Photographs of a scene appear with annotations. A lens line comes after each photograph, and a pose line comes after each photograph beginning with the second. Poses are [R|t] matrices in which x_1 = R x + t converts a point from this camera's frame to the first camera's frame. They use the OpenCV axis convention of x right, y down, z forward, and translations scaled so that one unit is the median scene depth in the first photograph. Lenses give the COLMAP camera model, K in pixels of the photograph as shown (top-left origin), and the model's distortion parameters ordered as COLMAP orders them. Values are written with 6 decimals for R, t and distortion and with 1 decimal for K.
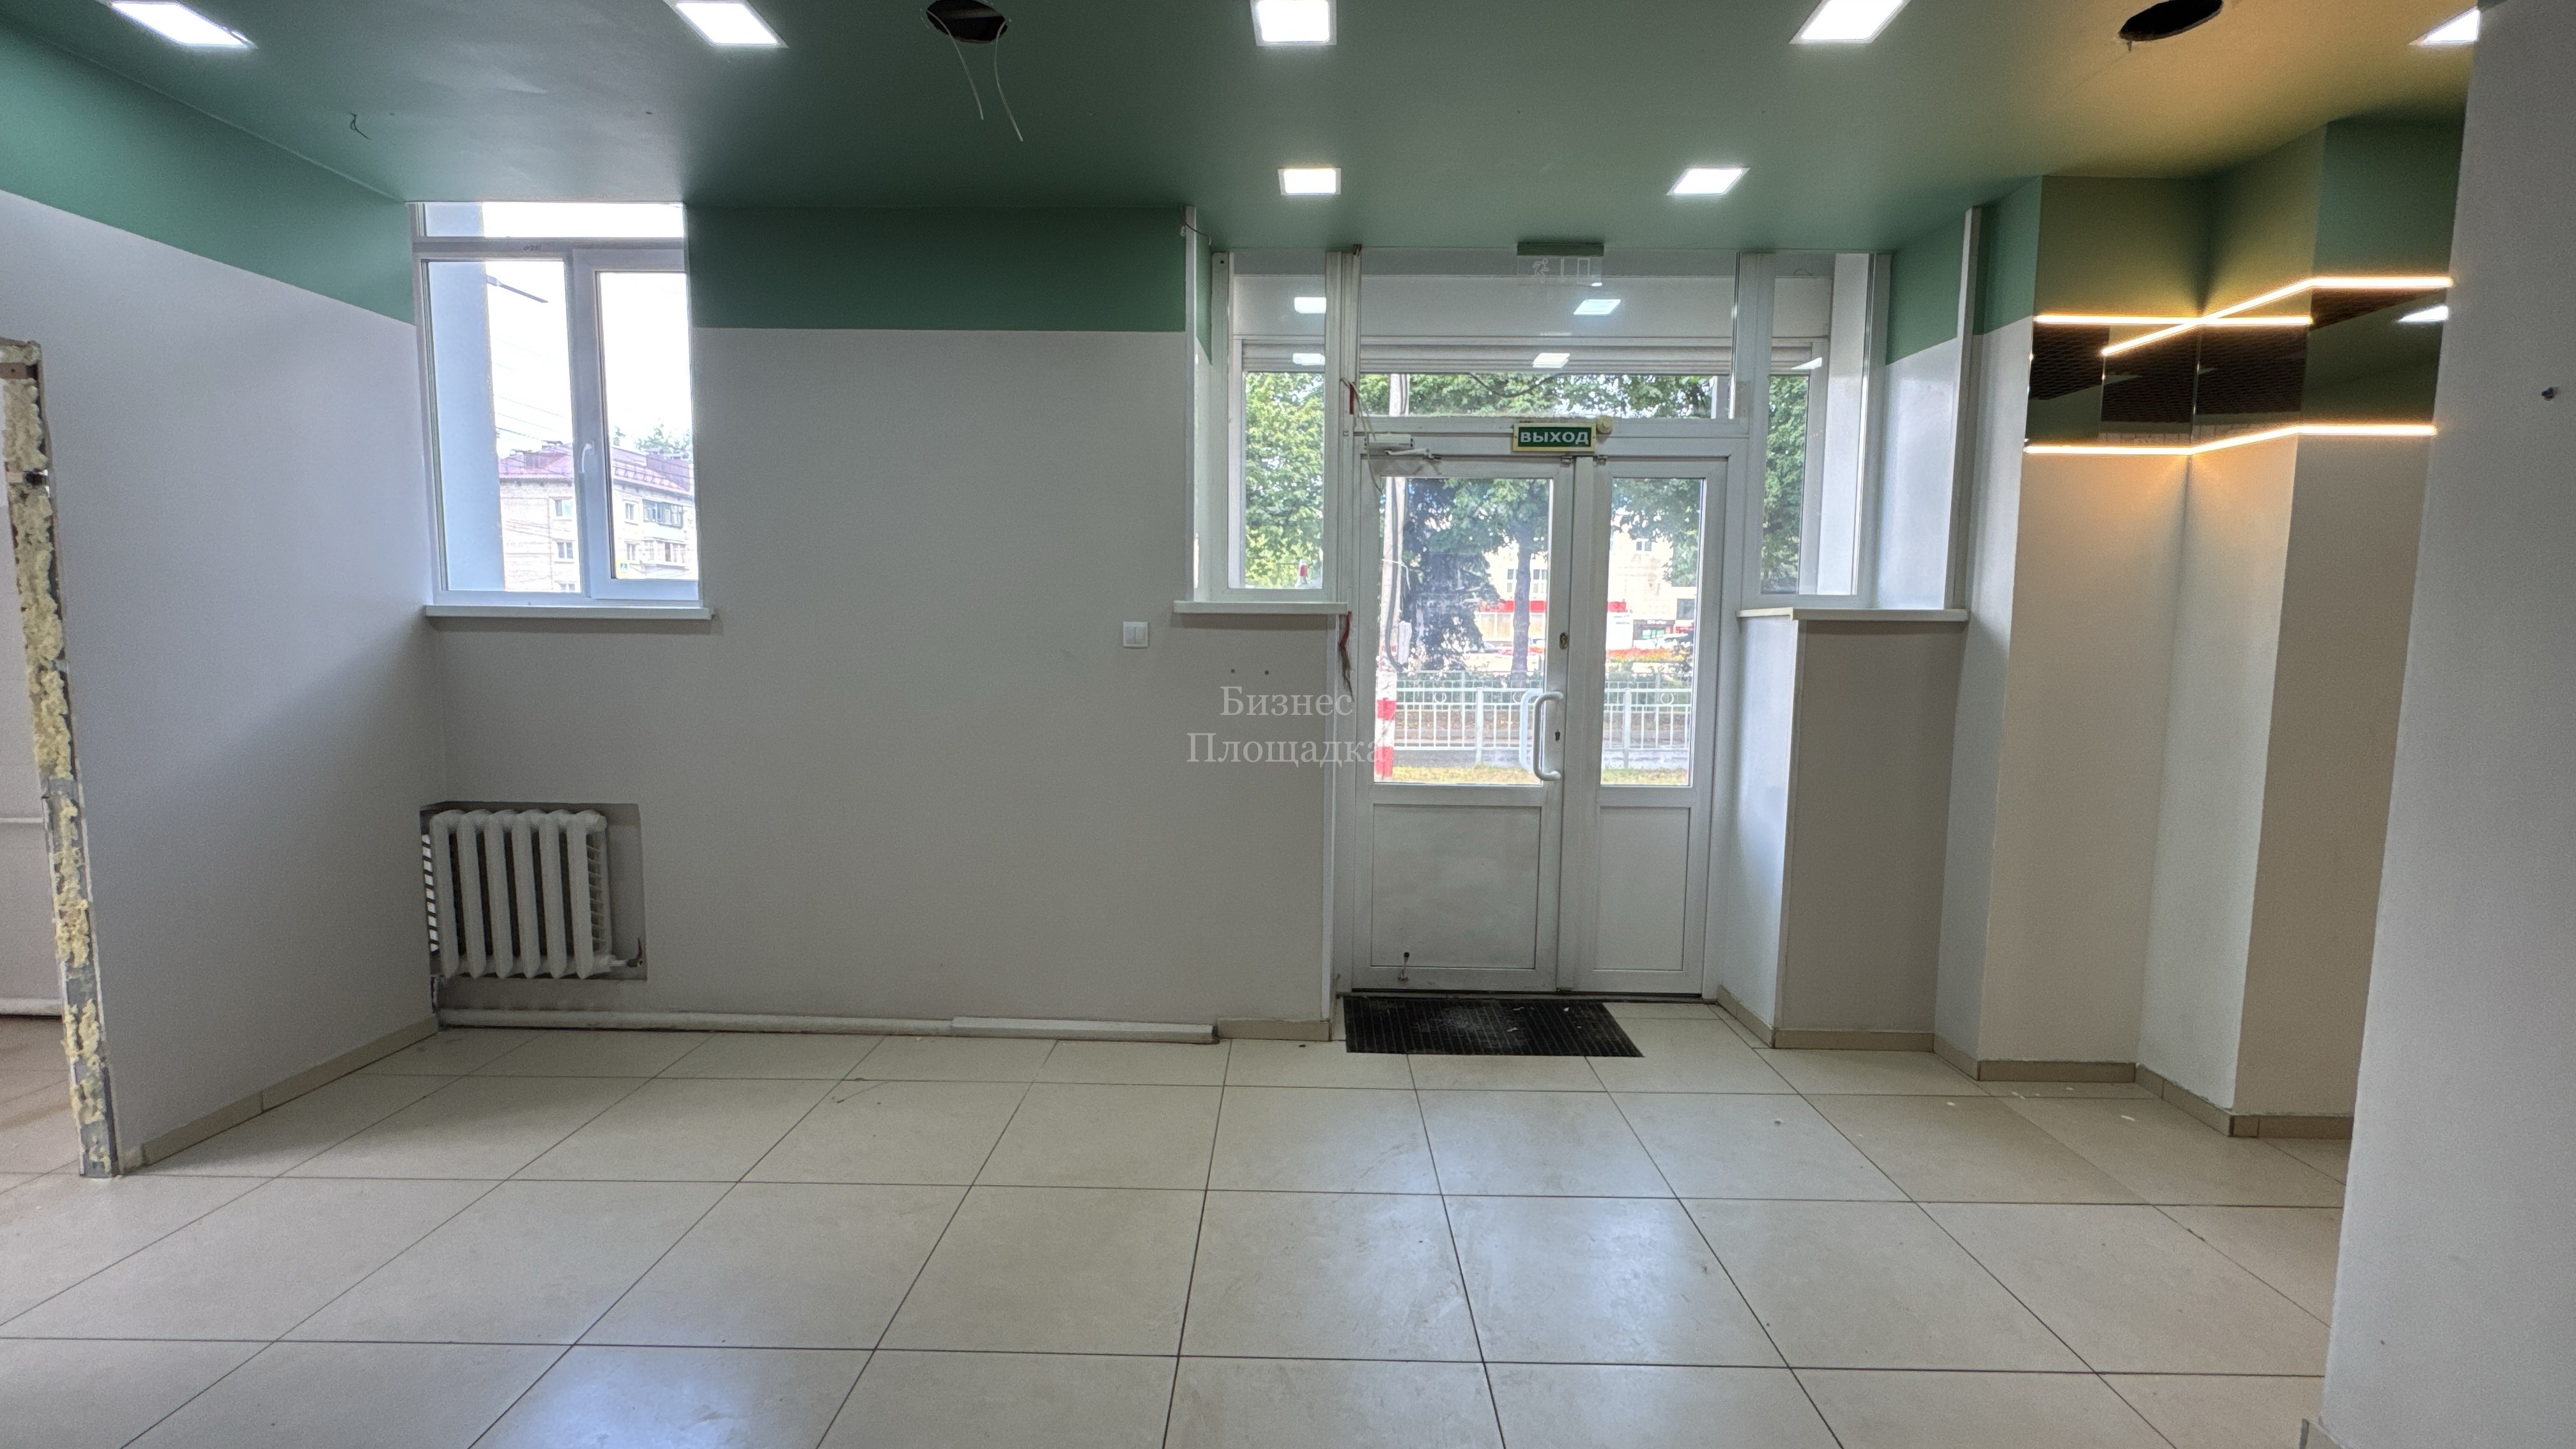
lens RADIAL K [[1027.4, 0, 1290.8], [0, 1027.4, 721.2], [0, 0, 1]] dist [-0.002523, 0.000138]
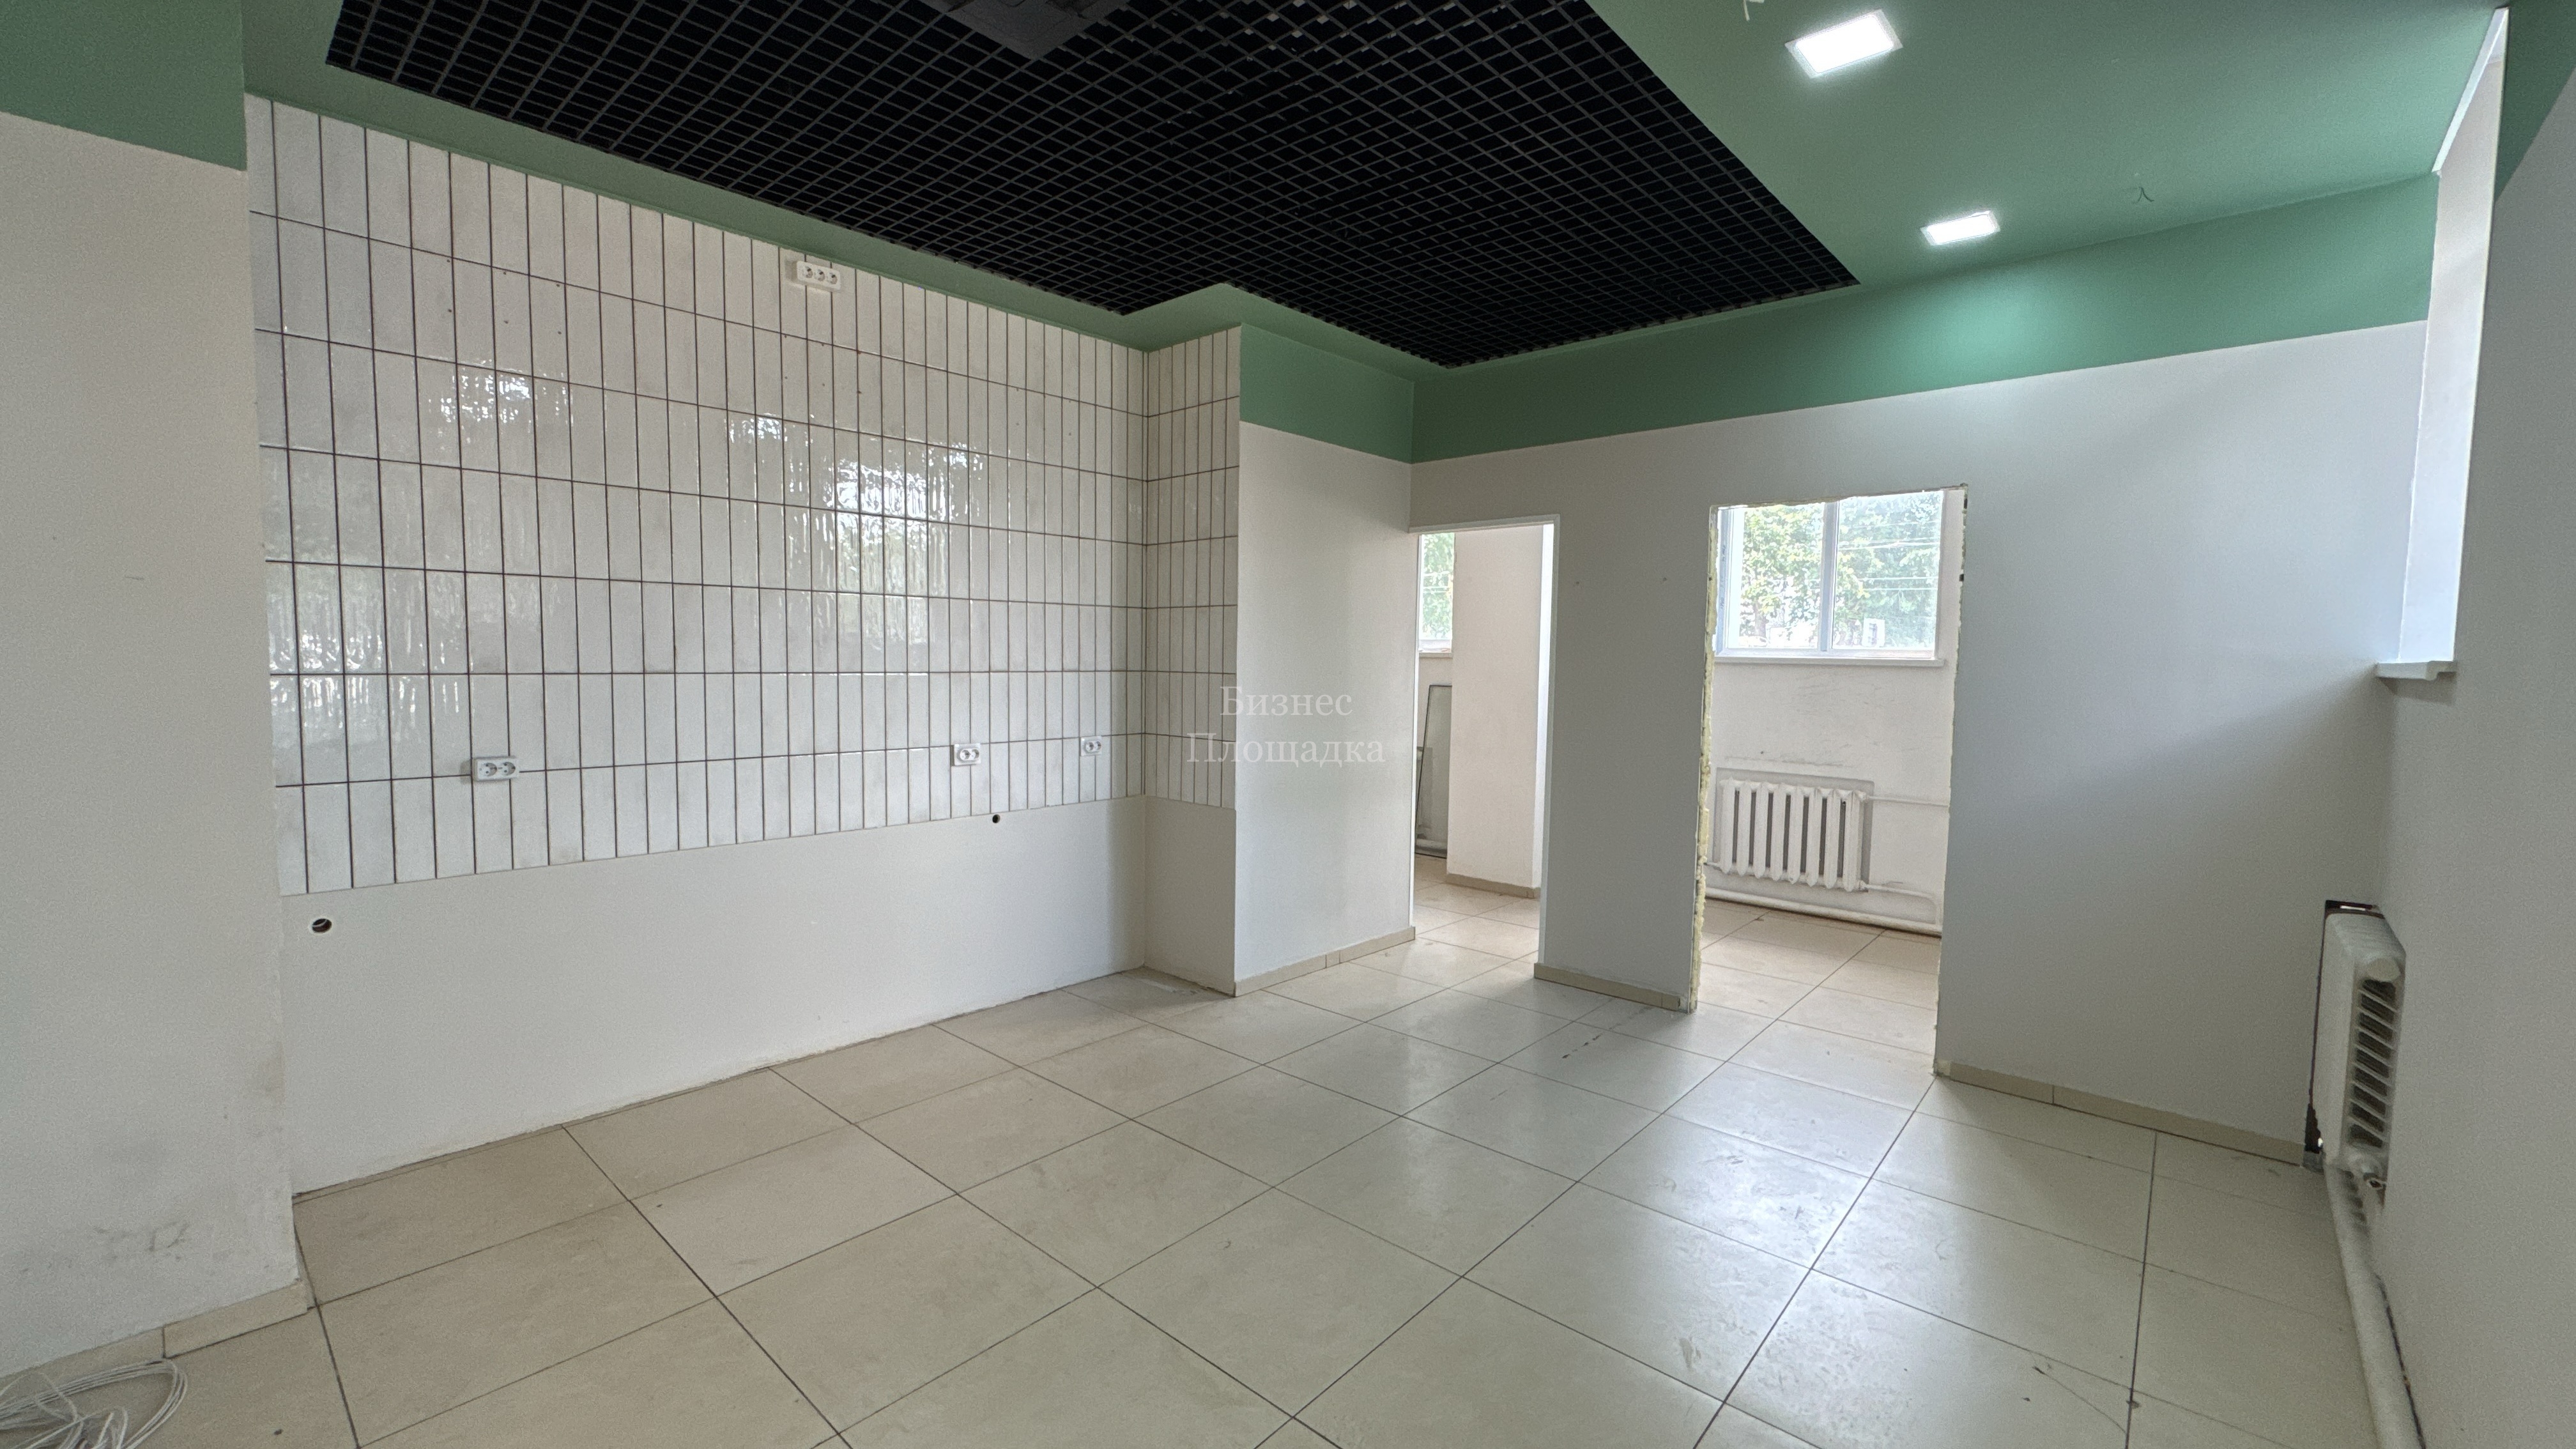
lens RADIAL K [[1027.4, 0, 1290.8], [0, 1027.4, 721.2], [0, 0, 1]] dist [-0.002523, 0.000138]
pose [[-0.654674, 0.027547, -0.755410, 0.349533], [-0.091214, 0.989155, 0.115121, -0.082167], [0.750388, 0.144271, -0.645061, 0.882446]]
